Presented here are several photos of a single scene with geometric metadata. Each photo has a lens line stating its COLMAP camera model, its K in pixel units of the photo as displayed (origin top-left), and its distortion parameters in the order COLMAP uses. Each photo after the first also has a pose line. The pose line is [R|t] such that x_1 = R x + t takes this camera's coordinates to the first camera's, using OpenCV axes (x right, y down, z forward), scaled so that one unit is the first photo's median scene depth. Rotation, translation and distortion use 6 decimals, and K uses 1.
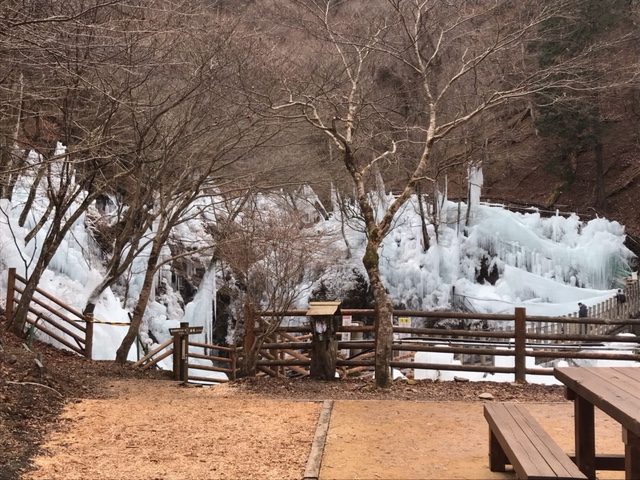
lens RADIAL K [[725.7, 0, 320.1], [0, 725.7, 242.2], [0, 0, 1]] dist [0.054680, 0.000000]
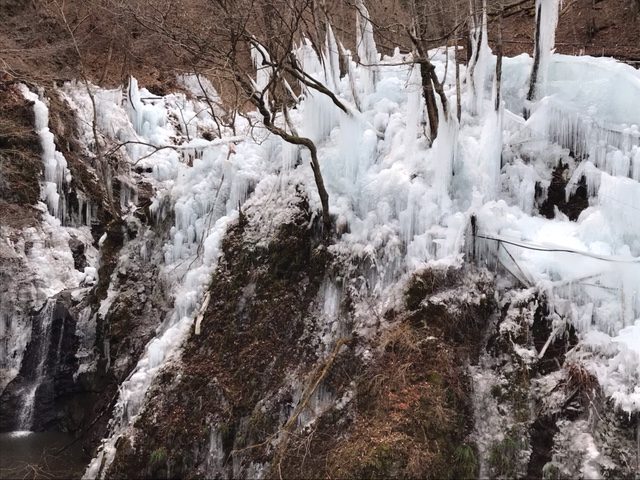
lens RADIAL K [[725.7, 0, 322.5], [0, 725.7, 233.7], [0, 0, 1]] dist [0.054680, 0.000000]
pose [[0.984131, 0.037513, -0.173435, 0.161787], [-0.031035, 0.998721, 0.039915, 0.053233], [0.174710, -0.033899, 0.984036, 0.521798]]
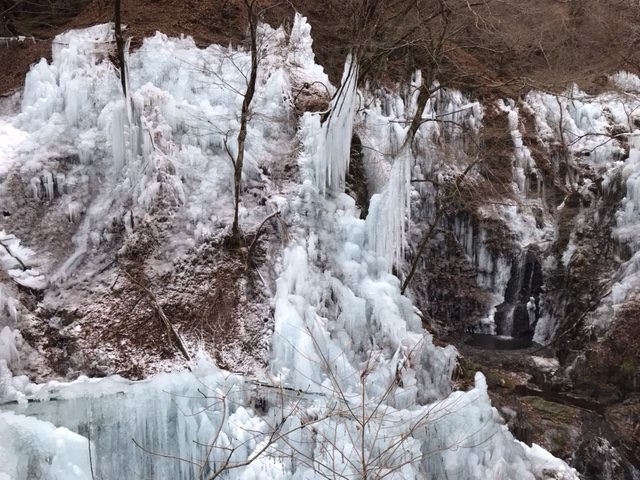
lens RADIAL K [[522.0, 0, 319.8], [0, 522.0, 233.6], [0, 0, 1]] dist [0.038099, -0.032901]
pose [[0.678389, 0.075670, -0.730796, 0.124983], [0.005292, 0.994153, 0.107851, 0.050997], [0.734684, -0.077033, 0.674022, 0.467728]]
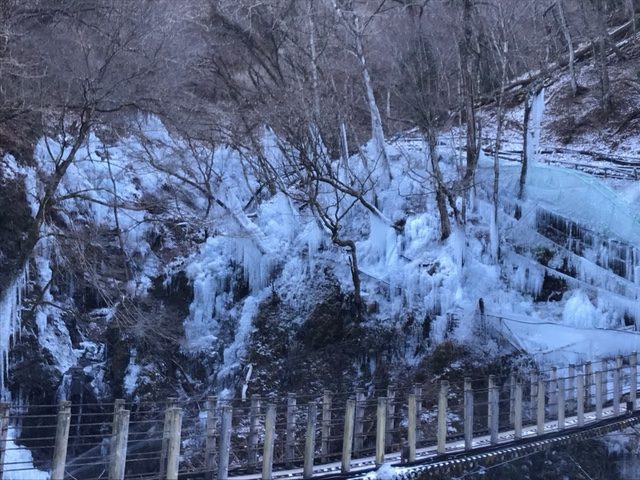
lens RADIAL K [[1080.7, 0, 325.3], [0, 1080.7, 231.9], [0, 0, 1]] dist [0.141462, 0.000000]
pose [[0.996621, 0.016255, -0.080517, 0.122172], [-0.016210, 0.999868, 0.001212, 0.006267], [0.080526, 0.000098, 0.996753, 0.125819]]
